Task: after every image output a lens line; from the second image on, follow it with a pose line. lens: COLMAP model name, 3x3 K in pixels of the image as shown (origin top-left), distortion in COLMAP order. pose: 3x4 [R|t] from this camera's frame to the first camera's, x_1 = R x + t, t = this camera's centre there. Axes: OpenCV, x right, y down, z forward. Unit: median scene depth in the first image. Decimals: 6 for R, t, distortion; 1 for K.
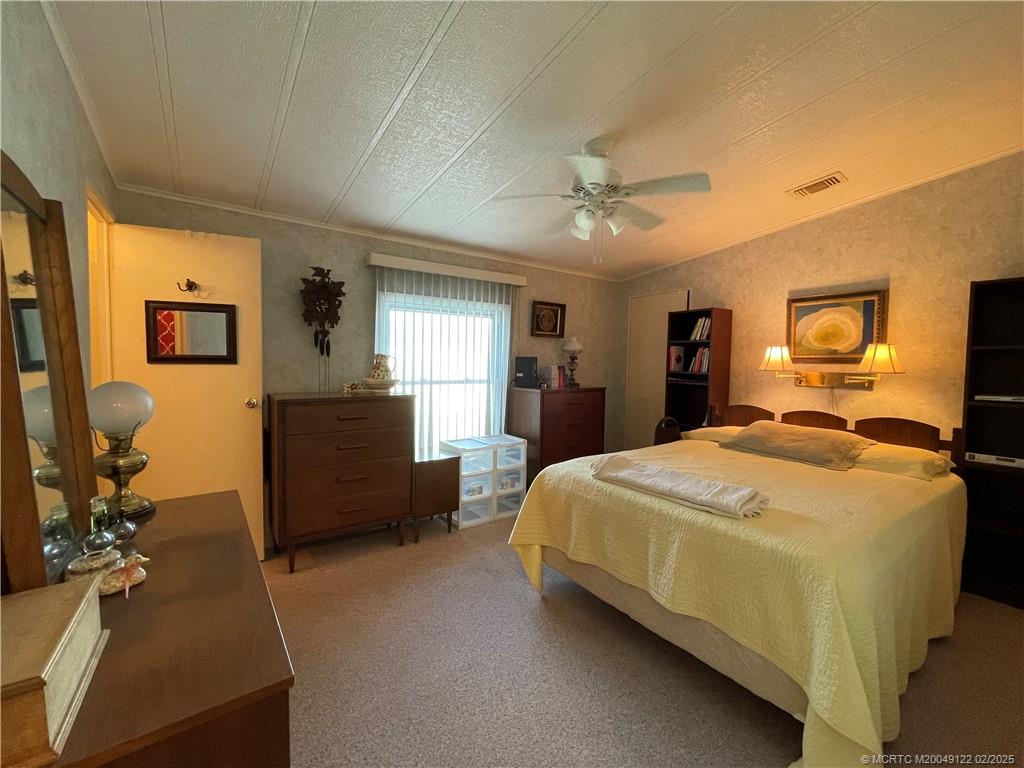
lens RADIAL K [[419.2, 0, 509.6], [0, 419.2, 381.2], [0, 0, 1]] dist [-0.002696, 0.000638]
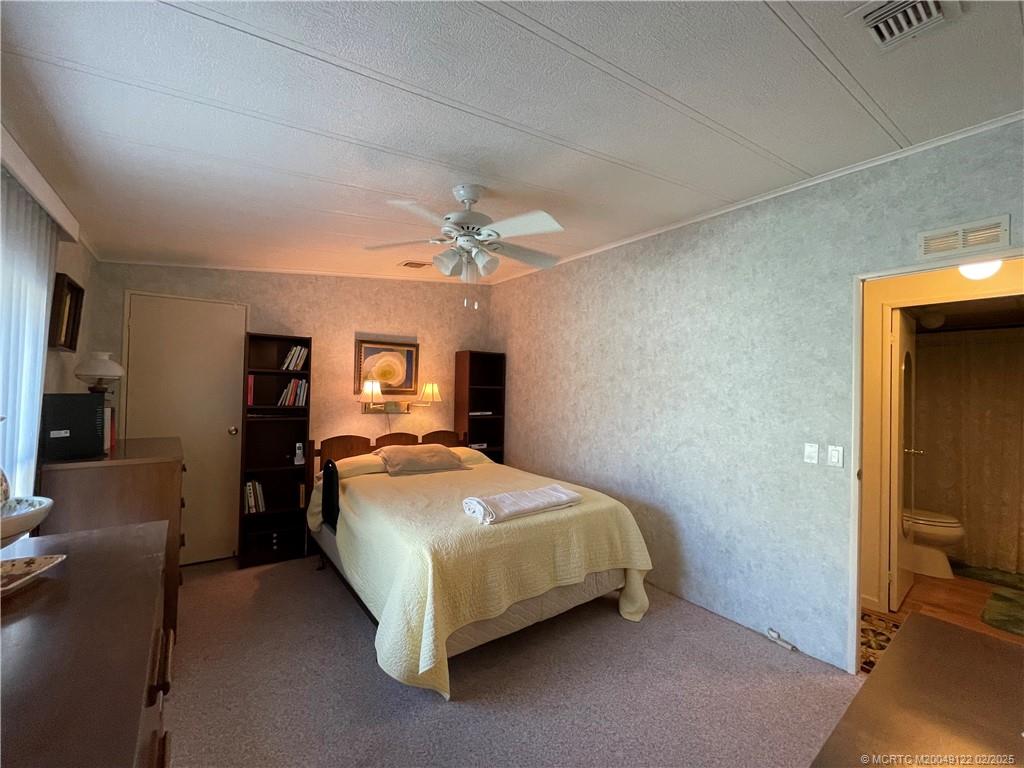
lens RADIAL K [[419.2, 0, 511.6], [0, 419.2, 380.3], [0, 0, 1]] dist [-0.002696, 0.000638]
pose [[-0.031940, 0.003724, 0.999483, -0.656930], [0.023738, 0.999714, -0.002966, -0.089242], [-0.999208, 0.023631, -0.032020, 0.798281]]
